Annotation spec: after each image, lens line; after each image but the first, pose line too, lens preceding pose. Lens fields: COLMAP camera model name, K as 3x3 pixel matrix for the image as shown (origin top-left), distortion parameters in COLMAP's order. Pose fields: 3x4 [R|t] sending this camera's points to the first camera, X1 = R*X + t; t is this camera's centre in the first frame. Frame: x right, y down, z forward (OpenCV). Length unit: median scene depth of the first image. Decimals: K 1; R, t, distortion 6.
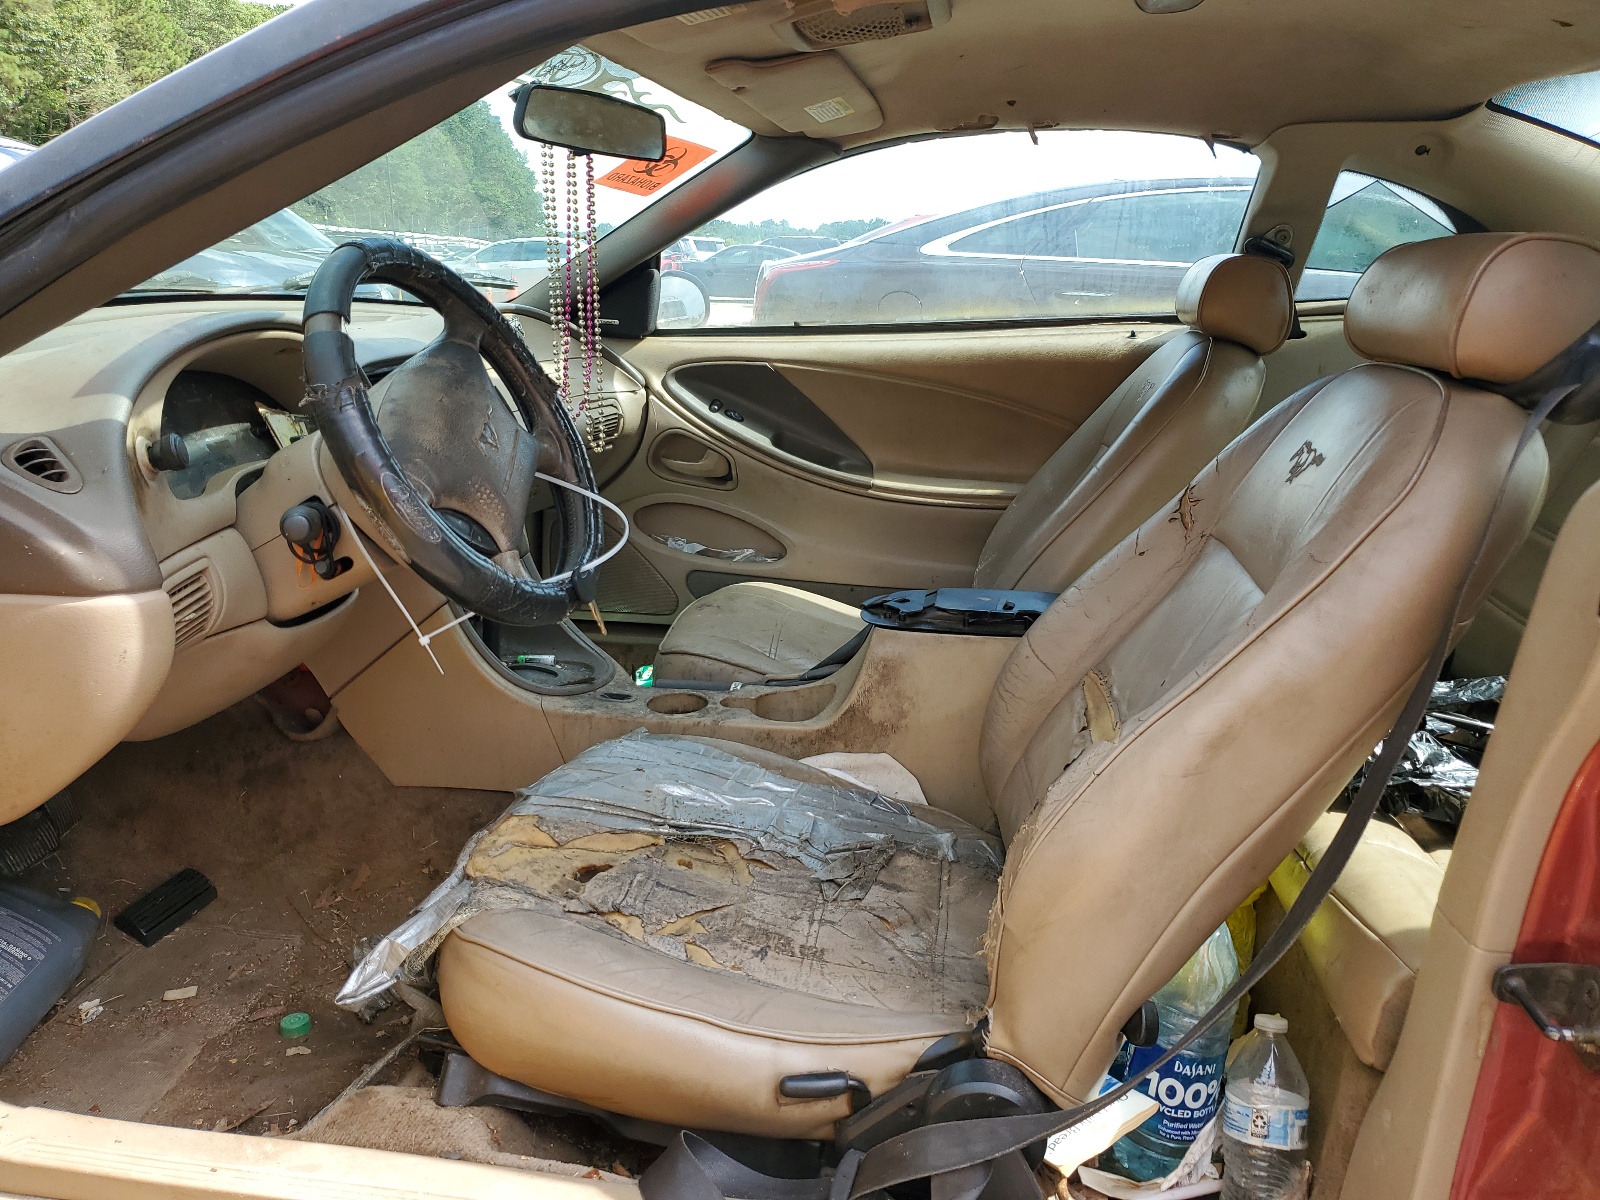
lens RADIAL K [[1209.5, 0, 800.0], [0, 1209.5, 600.0], [0, 0, 1]] dist [0.082574, -0.002103]
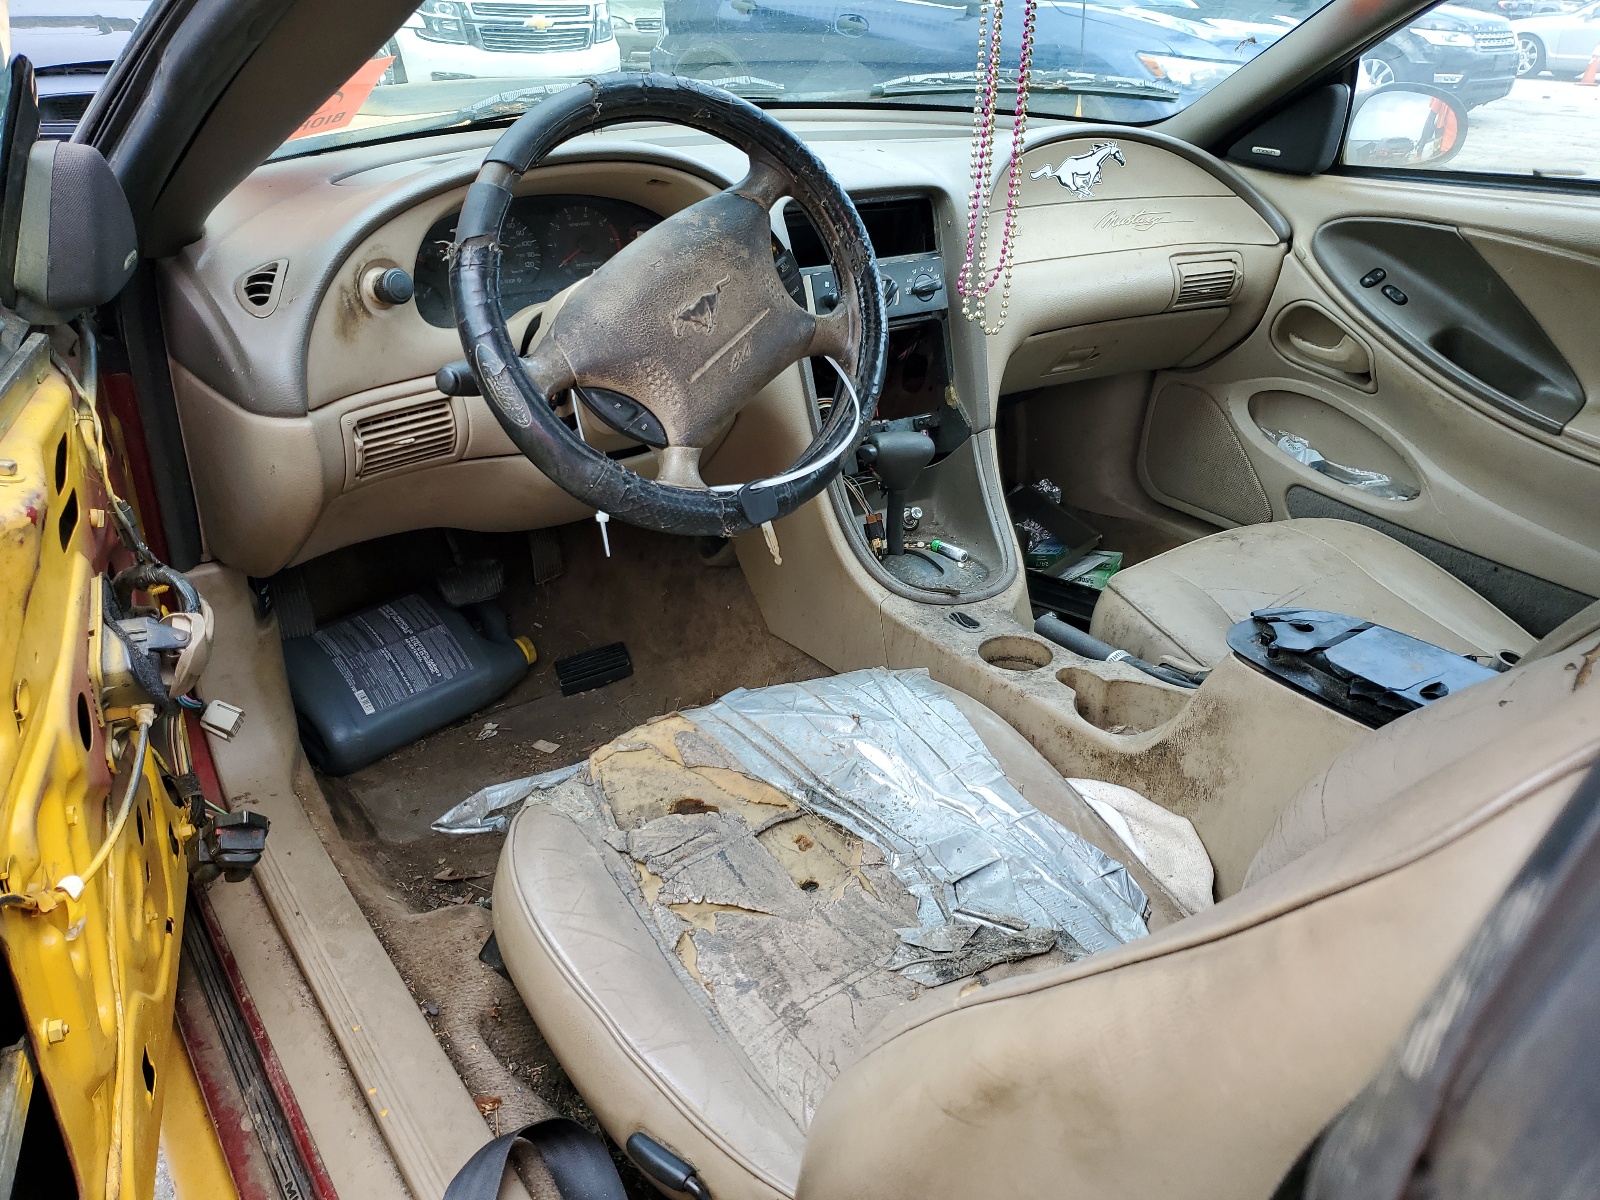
lens RADIAL K [[1223.9, 0, 800.0], [0, 1223.9, 600.0], [0, 0, 1]] dist [0.146728, -0.314209]
pose [[0.710034, 0.314257, -0.630154, 0.335704], [-0.202786, 0.948235, 0.244392, -0.134003], [0.674337, -0.045740, 0.737006, 0.303943]]
